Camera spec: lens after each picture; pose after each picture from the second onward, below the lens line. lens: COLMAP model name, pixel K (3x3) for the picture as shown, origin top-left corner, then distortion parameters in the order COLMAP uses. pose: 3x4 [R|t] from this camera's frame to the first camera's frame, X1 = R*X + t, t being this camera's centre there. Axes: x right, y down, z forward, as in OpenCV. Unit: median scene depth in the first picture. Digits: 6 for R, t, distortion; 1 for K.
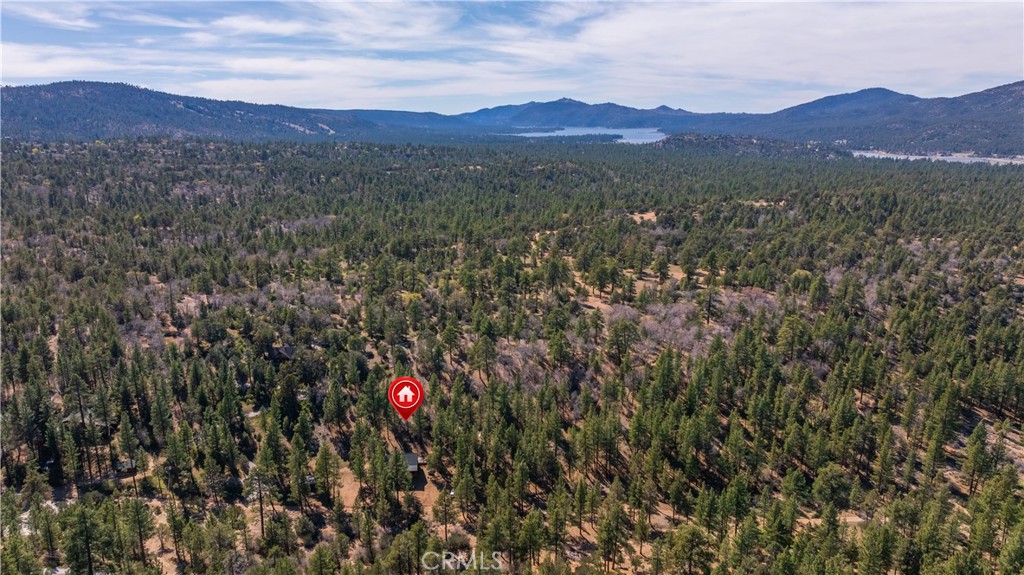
lens RADIAL K [[714.7, 0, 512.0], [0, 714.7, 287.5], [0, 0, 1]] dist [0.000661, 0.006239]
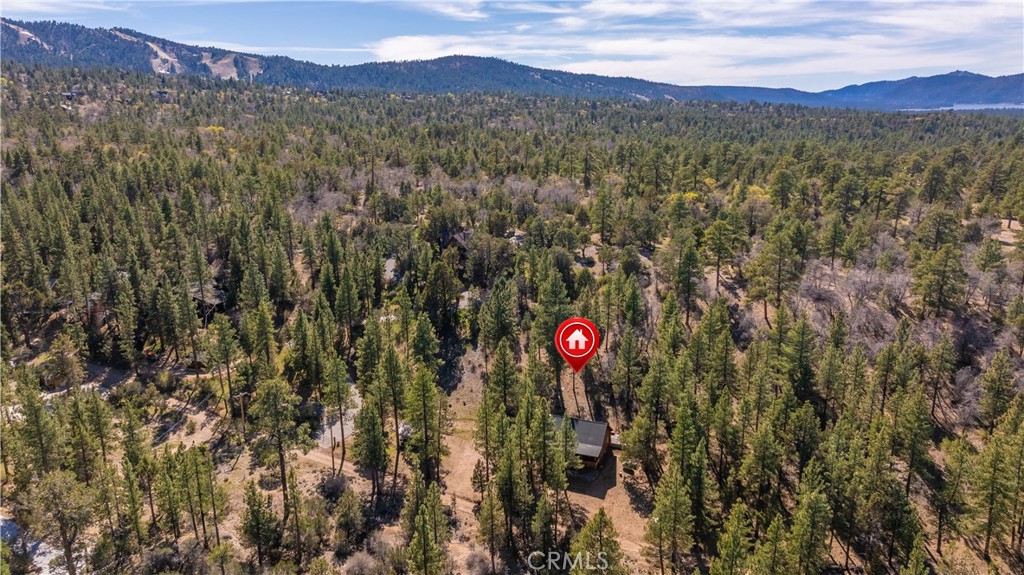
lens RADIAL K [[714.7, 0, 512.0], [0, 714.7, 287.5], [0, 0, 1]] dist [0.000661, 0.006239]
pose [[0.892923, 0.117125, -0.434708, 0.018397], [-0.104743, 0.993116, 0.052428, 0.099194], [0.437856, -0.001281, 0.899044, 0.440979]]
